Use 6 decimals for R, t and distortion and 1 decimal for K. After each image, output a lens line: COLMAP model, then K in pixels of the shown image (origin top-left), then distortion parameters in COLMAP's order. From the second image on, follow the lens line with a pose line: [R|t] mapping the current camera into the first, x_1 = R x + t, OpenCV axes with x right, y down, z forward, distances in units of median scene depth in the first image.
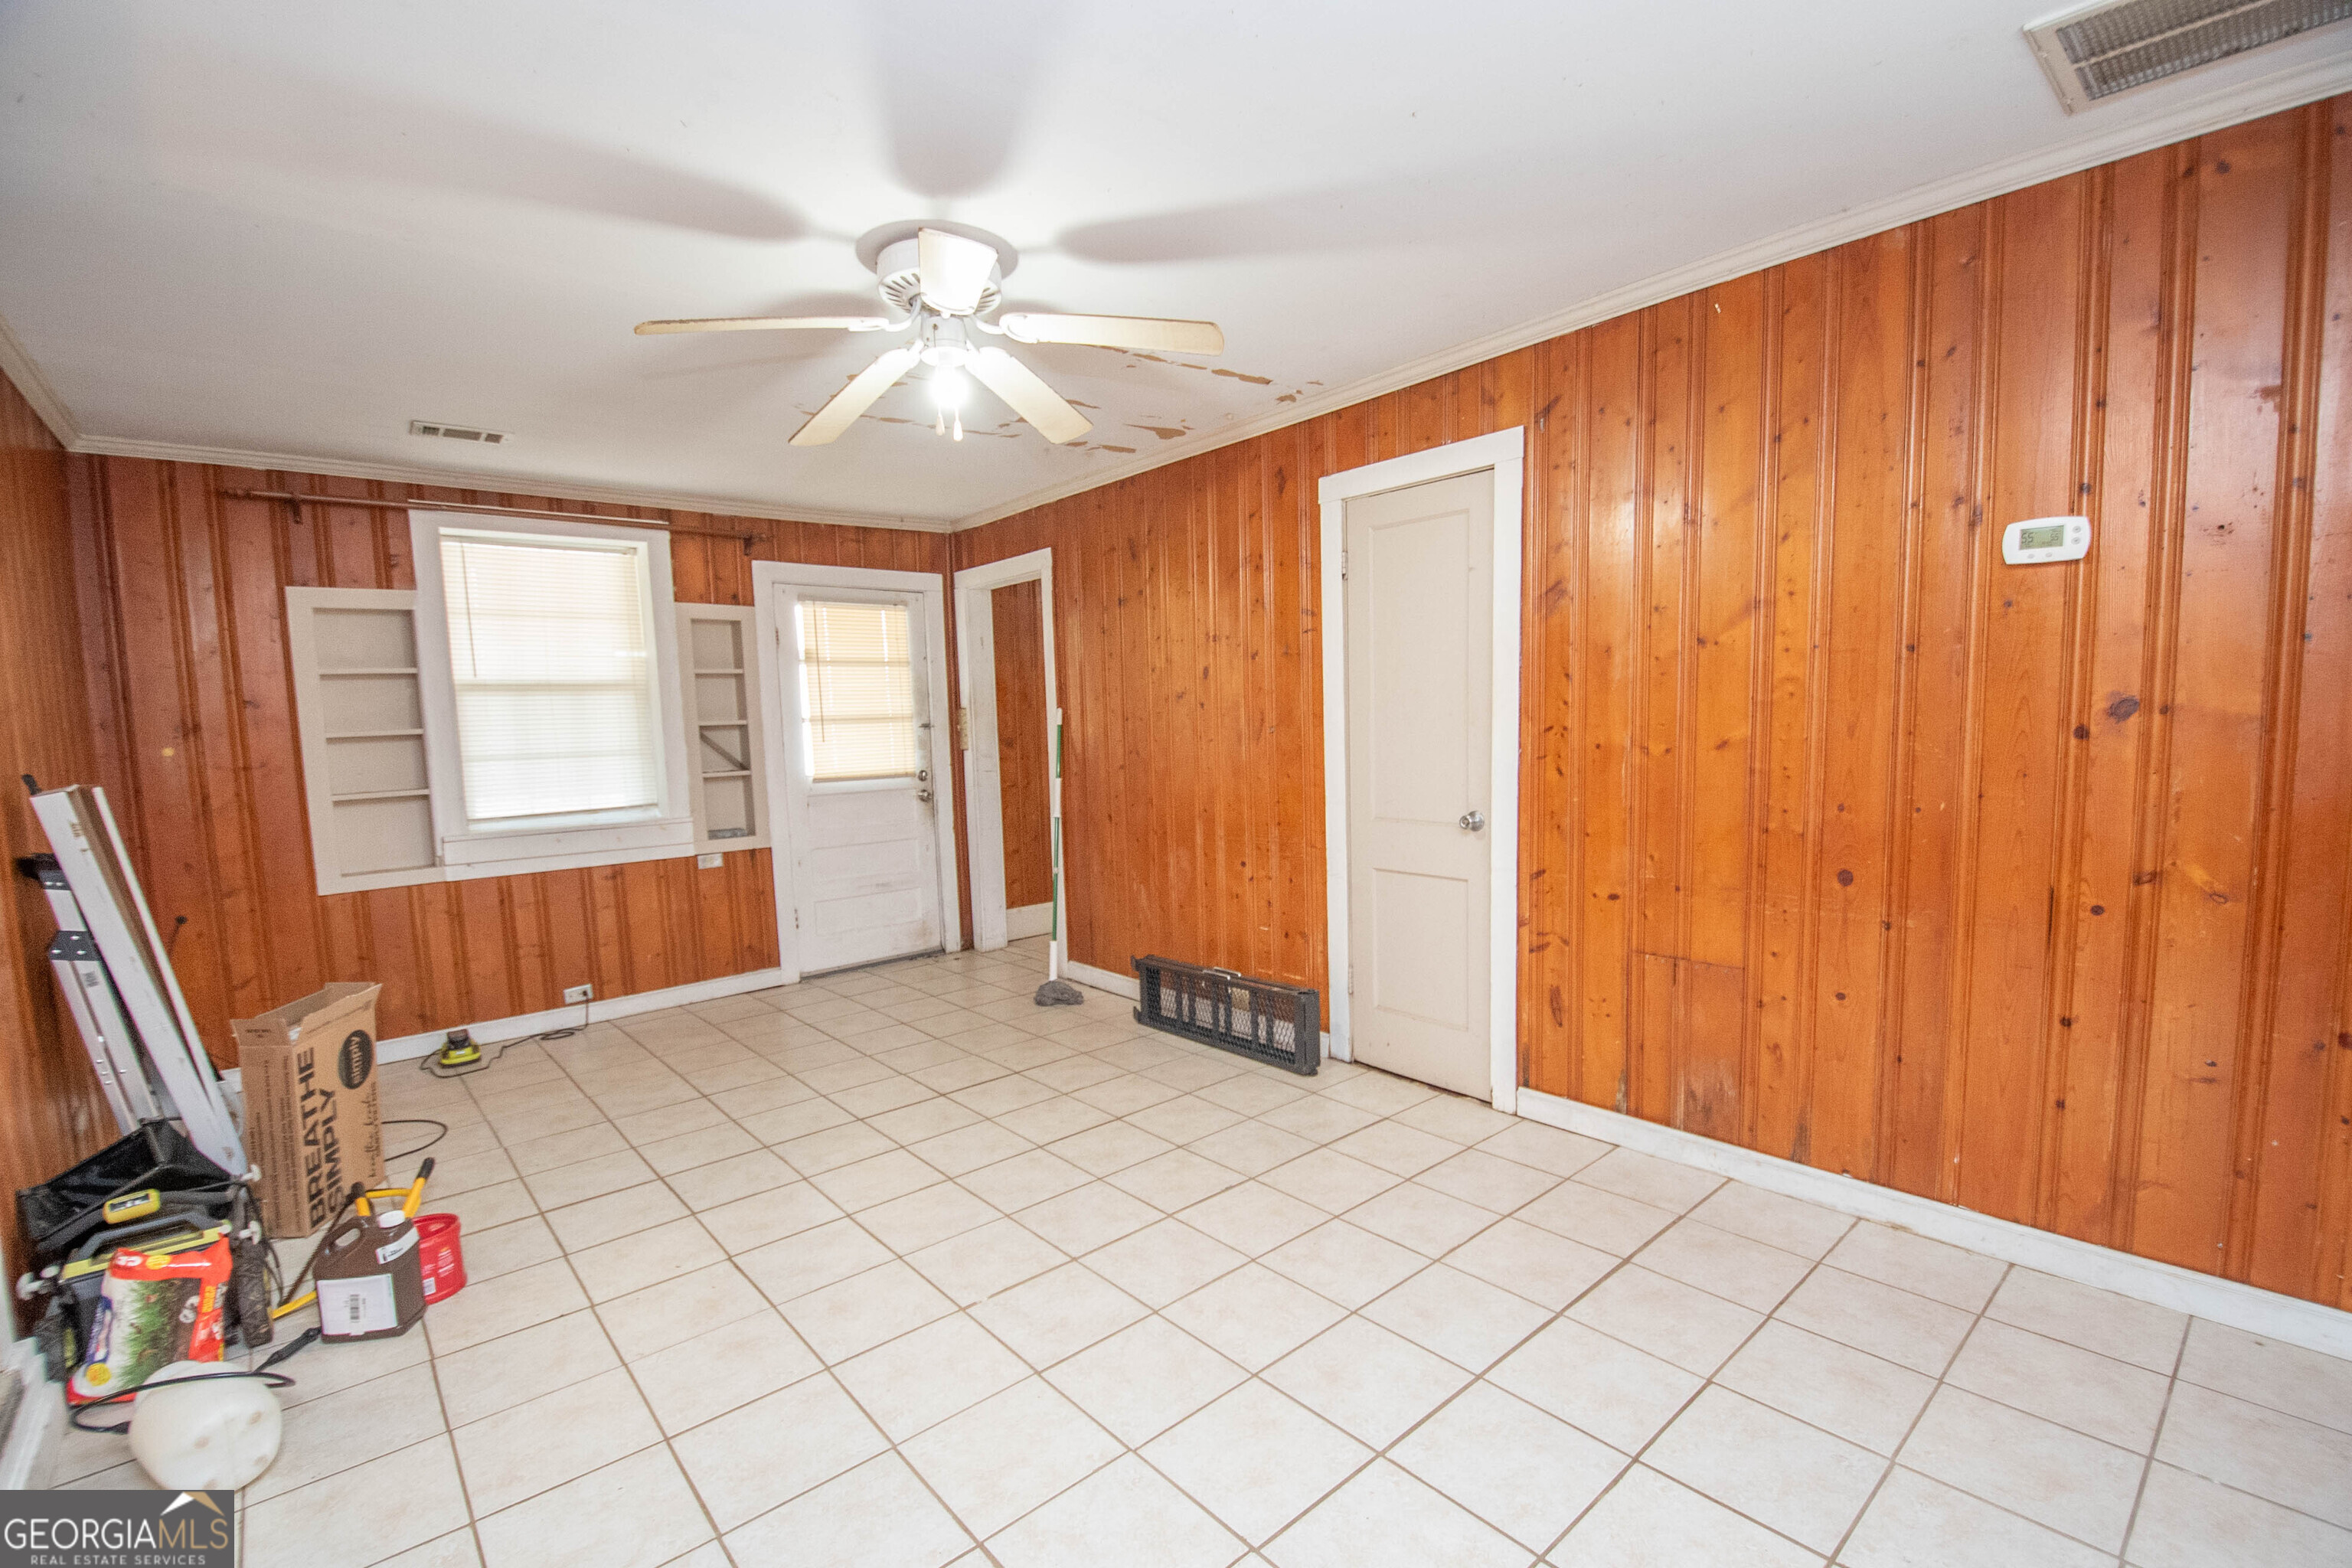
lens RADIAL K [[1027.0, 0, 1187.0], [0, 1027.0, 804.9], [0, 0, 1]] dist [-0.004311, -0.008167]
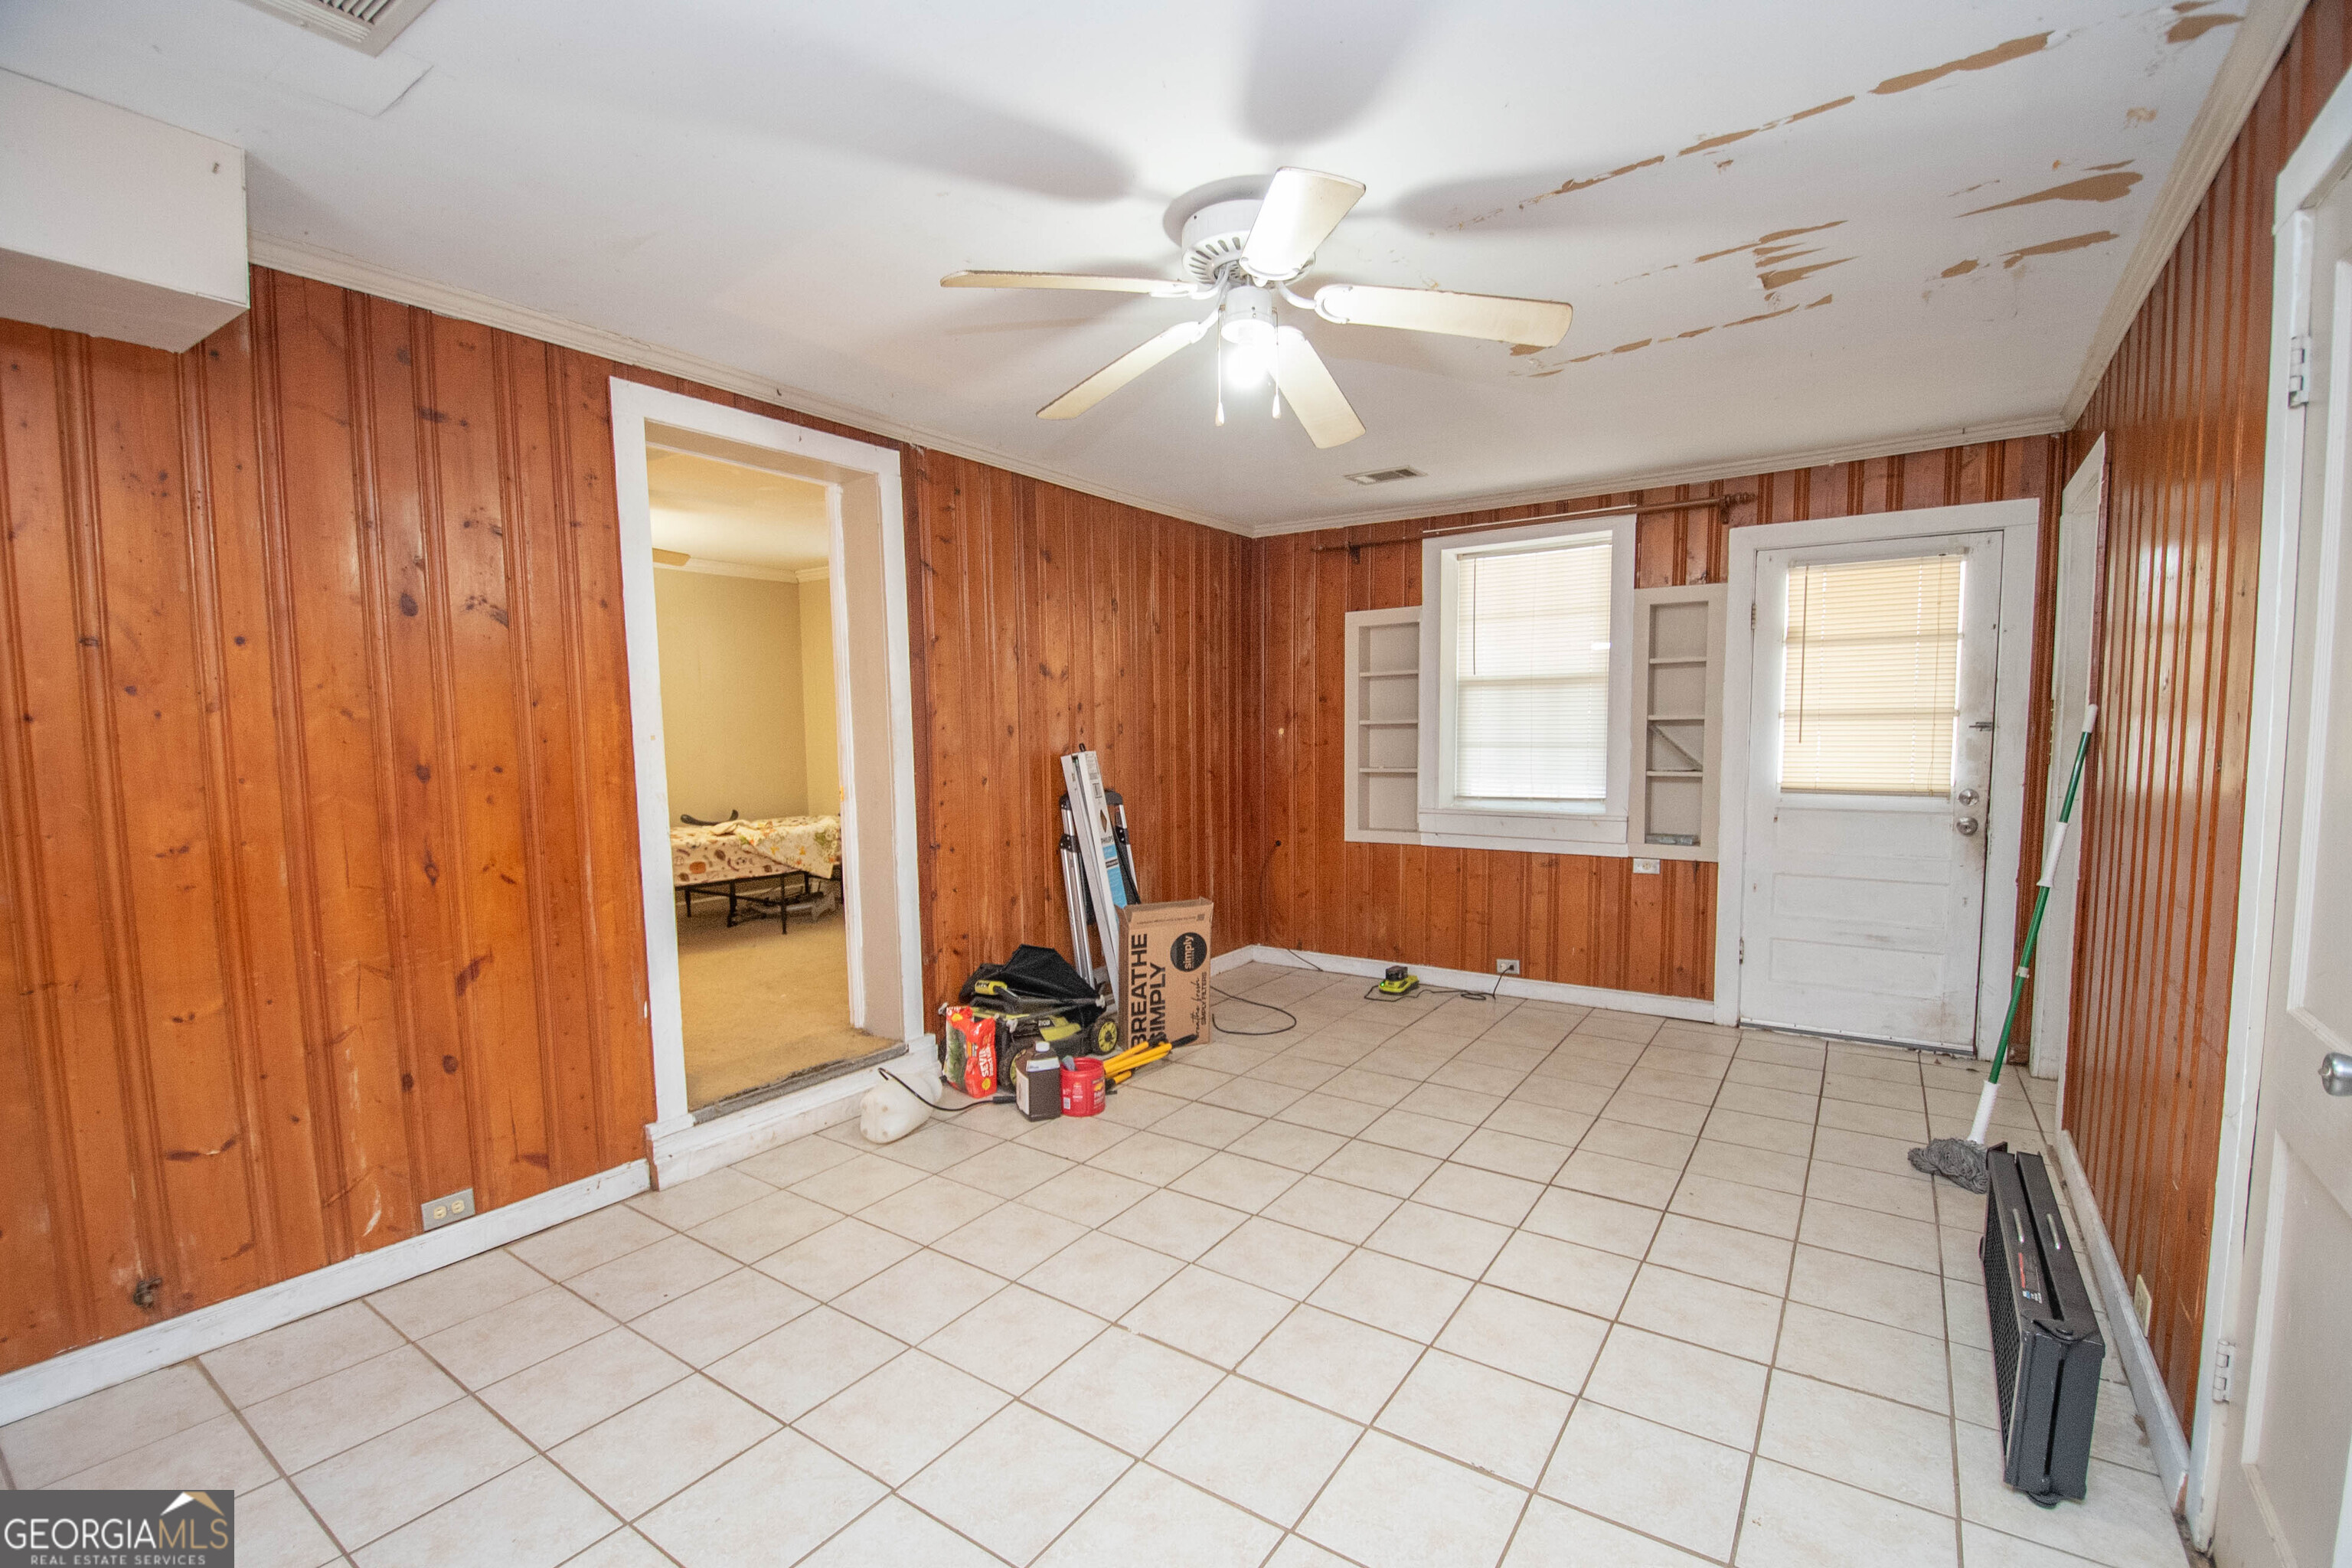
lens RADIAL K [[1027.0, 0, 1180.3], [0, 1027.0, 807.9], [0, 0, 1]] dist [-0.004311, -0.008167]
pose [[0.239297, 0.105480, -0.965200, 0.343607], [-0.079547, 0.992870, 0.088782, -0.049120], [0.967682, 0.055534, 0.245982, 0.382325]]
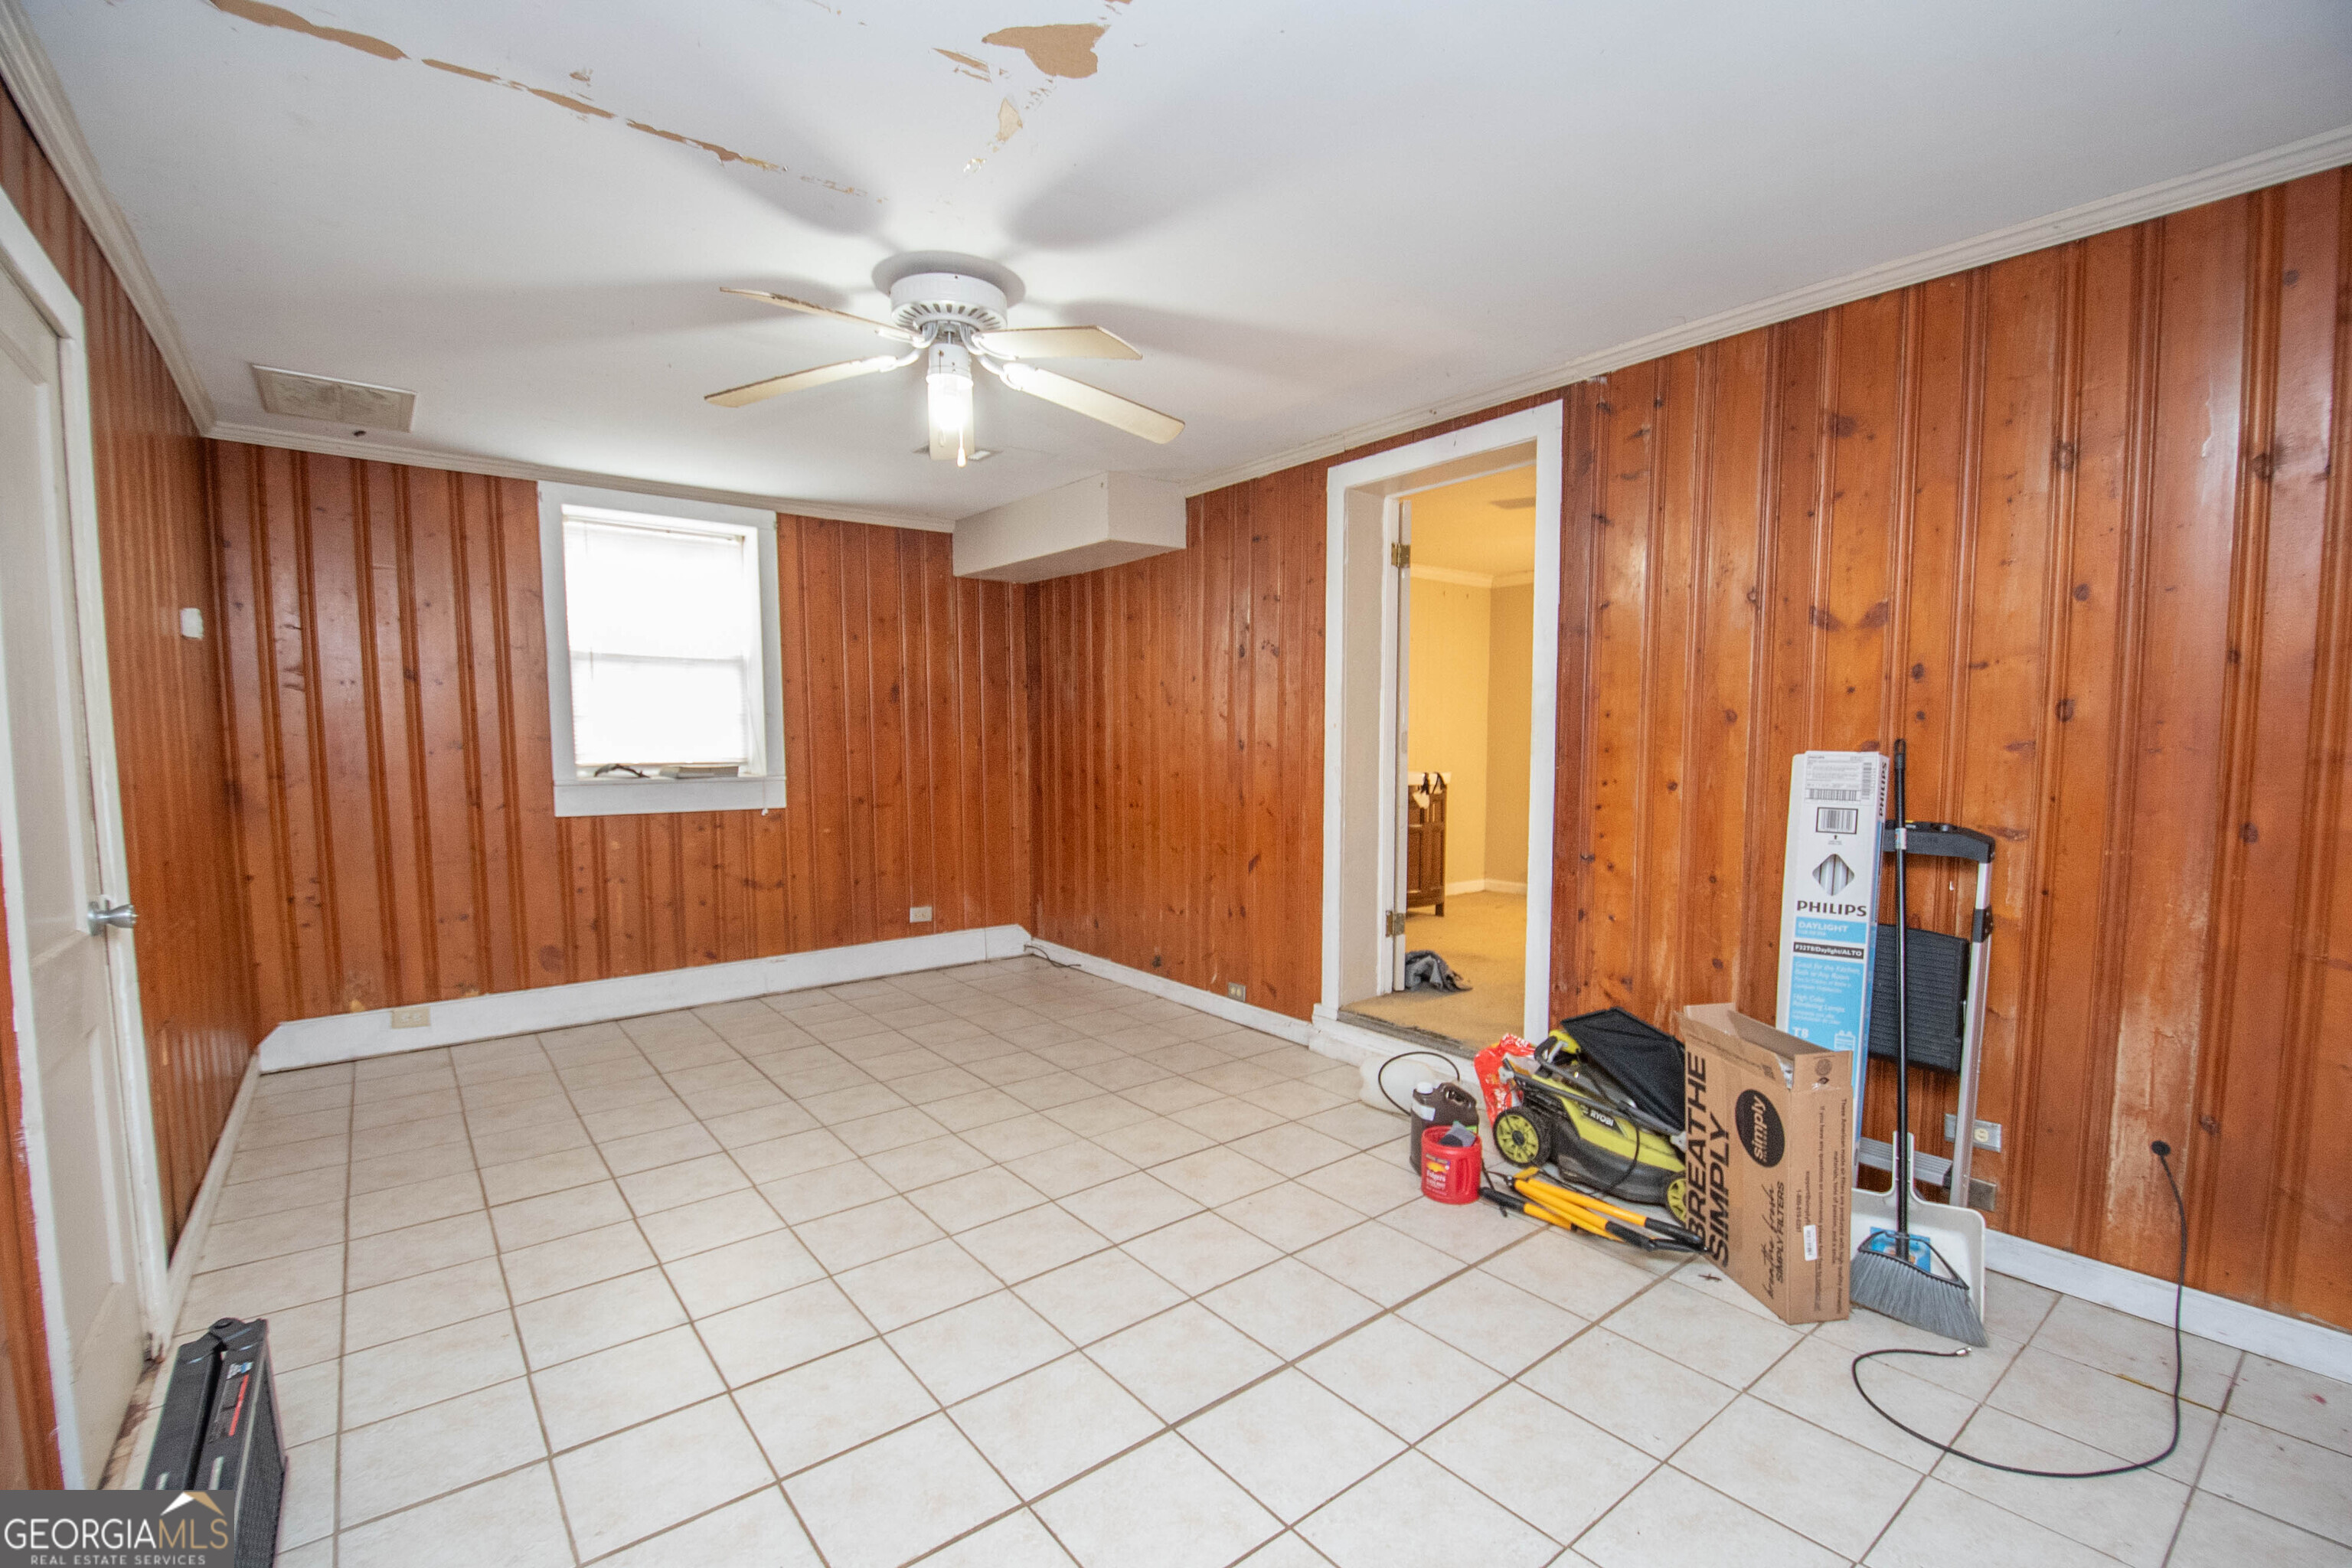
lens RADIAL K [[1027.0, 0, 1179.7], [0, 1027.0, 814.5], [0, 0, 1]] dist [-0.004311, -0.008167]
pose [[-0.997146, 0.032550, 0.068123, -0.269071], [0.042977, 0.986555, 0.157680, -0.077773], [-0.062075, 0.160158, -0.985138, 1.080111]]
